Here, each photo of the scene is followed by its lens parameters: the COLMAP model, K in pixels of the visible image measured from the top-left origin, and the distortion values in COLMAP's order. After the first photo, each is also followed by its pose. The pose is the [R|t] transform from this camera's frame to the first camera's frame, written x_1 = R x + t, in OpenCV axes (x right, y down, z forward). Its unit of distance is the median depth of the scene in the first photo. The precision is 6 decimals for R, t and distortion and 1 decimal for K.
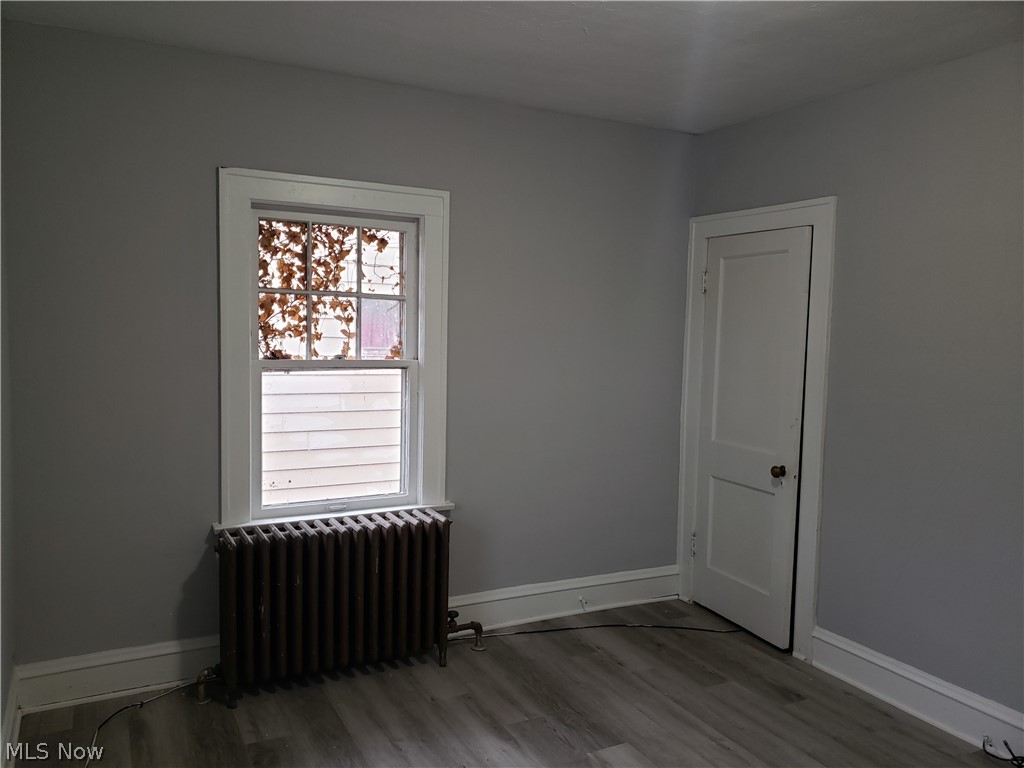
lens RADIAL K [[789.4, 0, 512.4], [0, 789.4, 378.2], [0, 0, 1]] dist [0.046958, -0.025824]
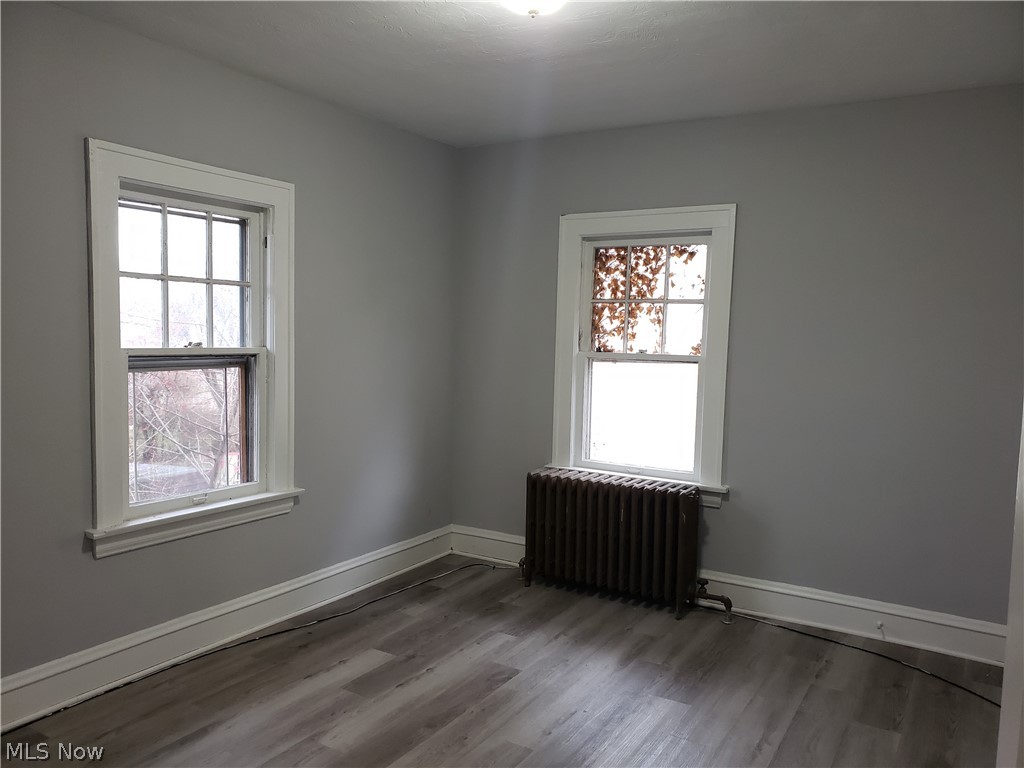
lens RADIAL K [[789.4, 0, 493.2], [0, 789.4, 388.6], [0, 0, 1]] dist [0.046958, -0.025824]
pose [[0.509333, 0.050467, -0.859088, 0.737563], [-0.058128, 0.998017, 0.024165, 0.015036], [0.858604, 0.037629, 0.511257, 0.163399]]
